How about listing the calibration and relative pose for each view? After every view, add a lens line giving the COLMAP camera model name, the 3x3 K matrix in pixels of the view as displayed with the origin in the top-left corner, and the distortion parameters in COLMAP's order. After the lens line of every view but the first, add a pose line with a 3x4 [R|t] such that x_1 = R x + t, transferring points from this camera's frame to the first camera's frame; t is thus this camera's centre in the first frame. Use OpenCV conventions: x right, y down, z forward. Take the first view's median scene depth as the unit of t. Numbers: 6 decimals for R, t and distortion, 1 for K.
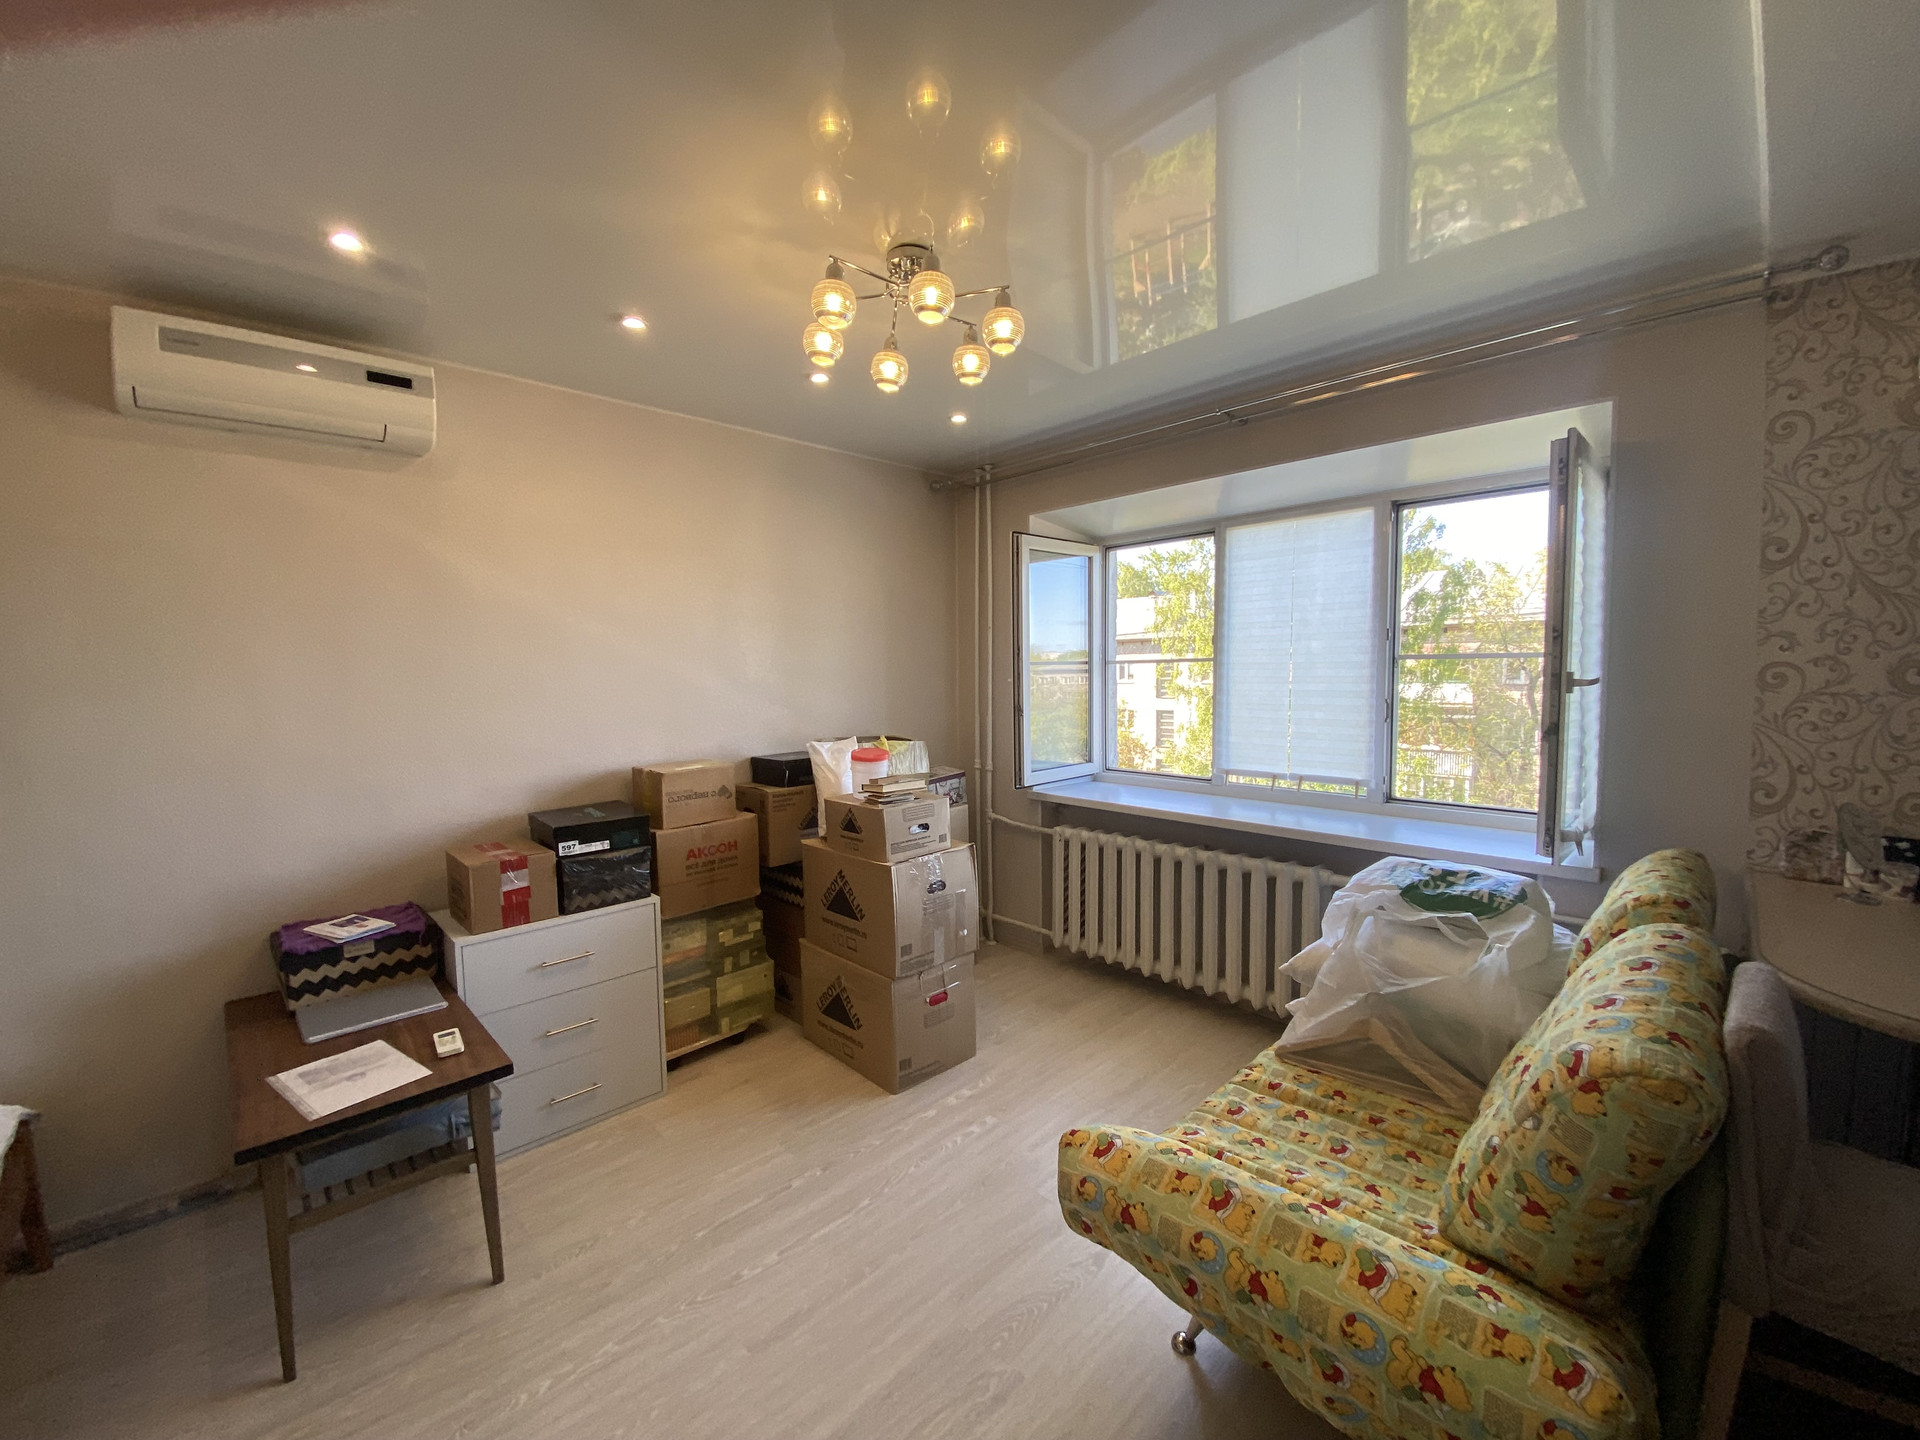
lens RADIAL K [[788.3, 0, 956.3], [0, 788.3, 713.2], [0, 0, 1]] dist [0.056661, -0.034108]
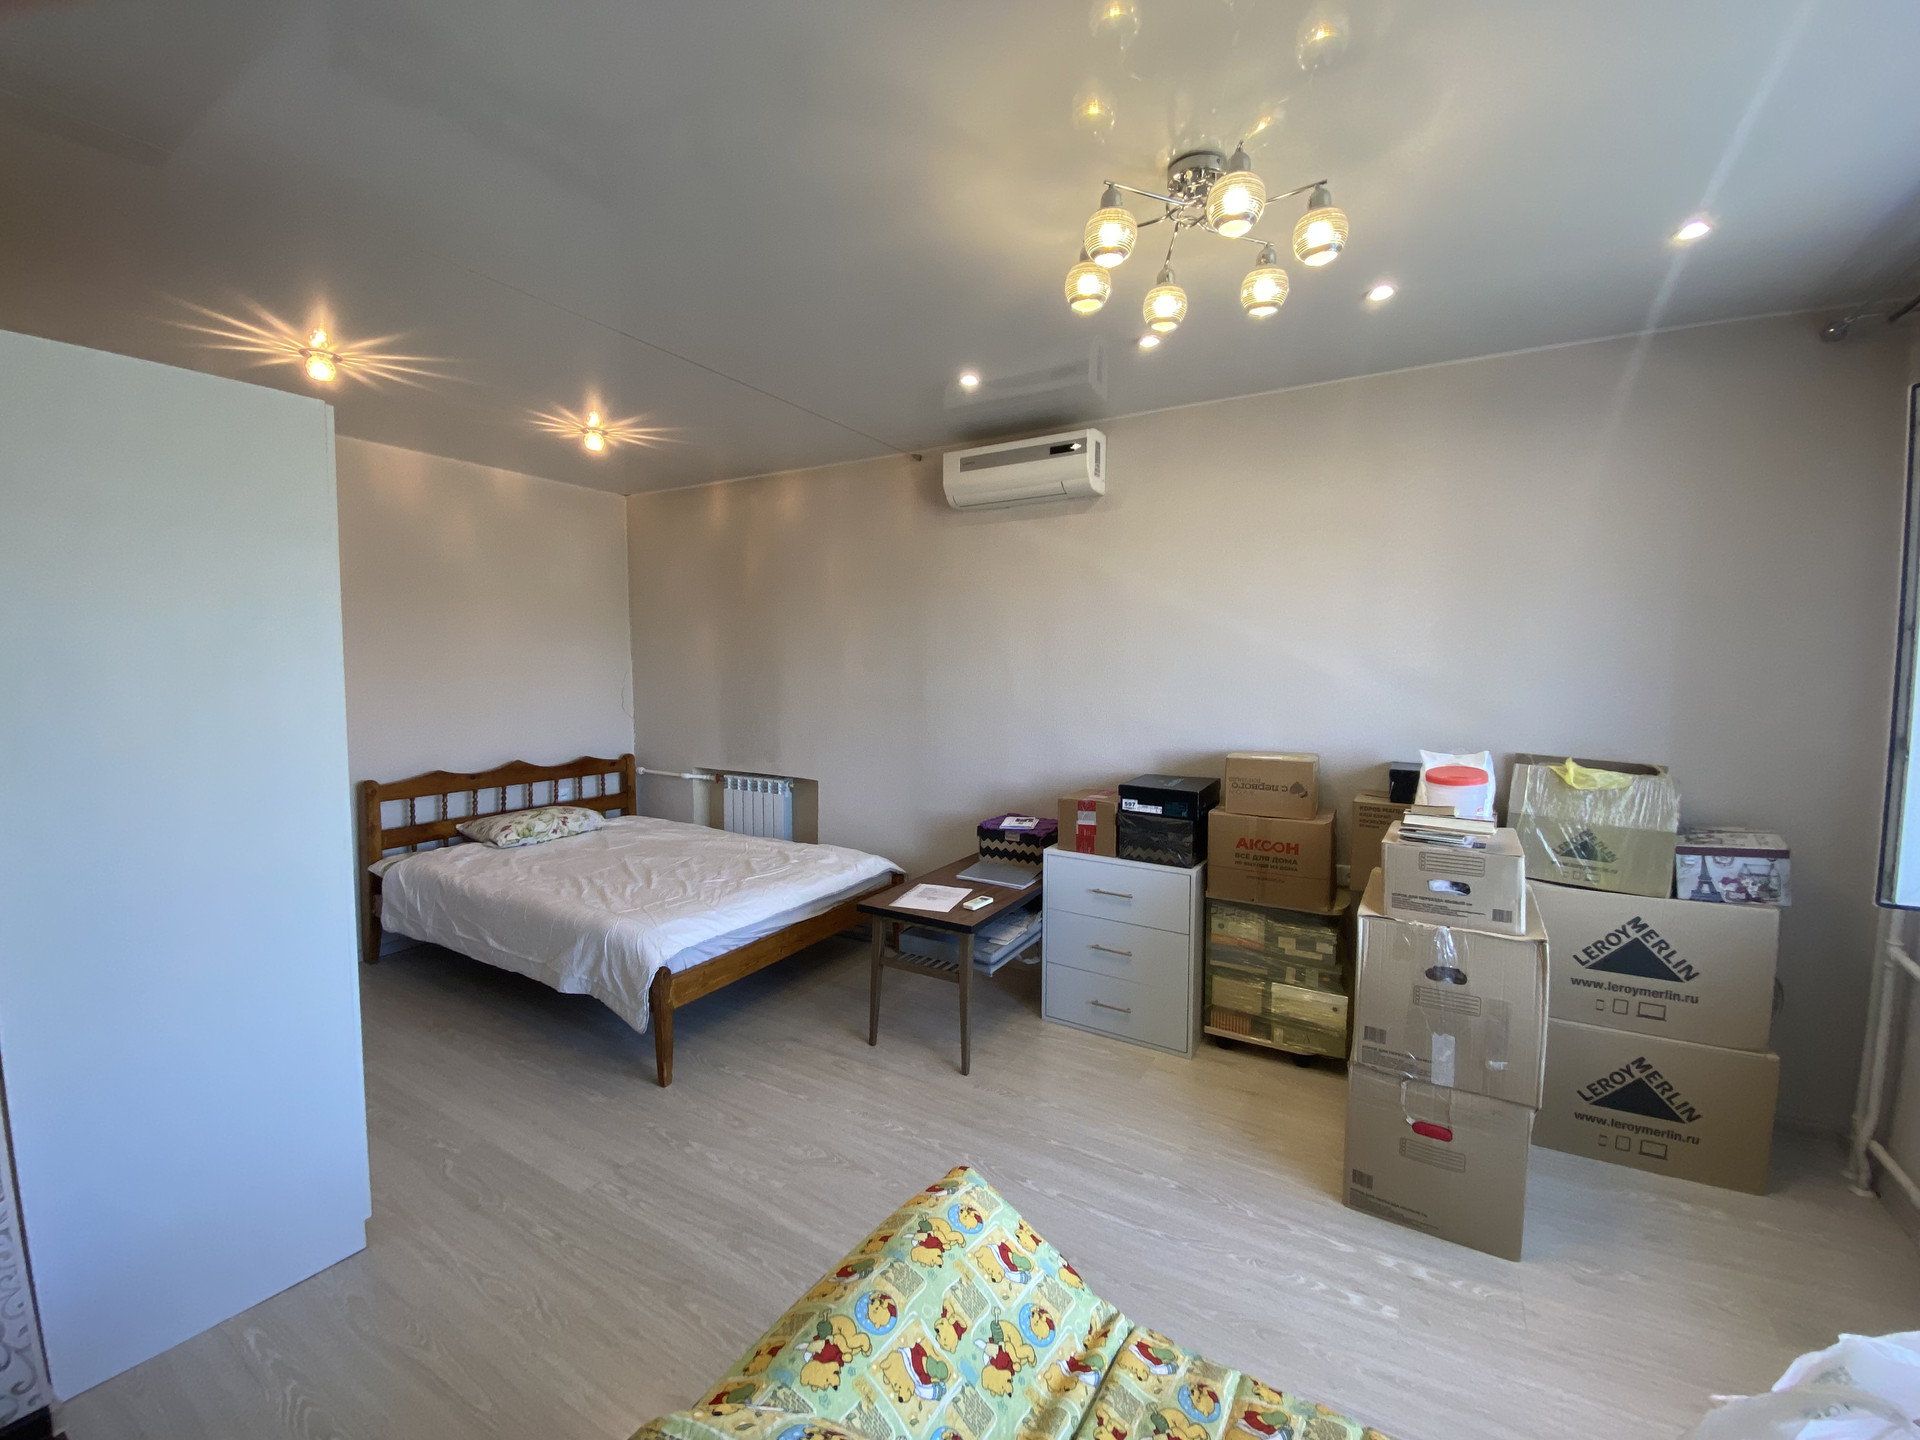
lens RADIAL K [[788.3, 0, 956.3], [0, 788.3, 713.2], [0, 0, 1]] dist [0.056661, -0.034108]
pose [[0.265921, 0.081827, -0.960516, 0.553655], [-0.067839, 0.995509, 0.066026, -0.027122], [0.961605, 0.047603, 0.270278, 0.412031]]
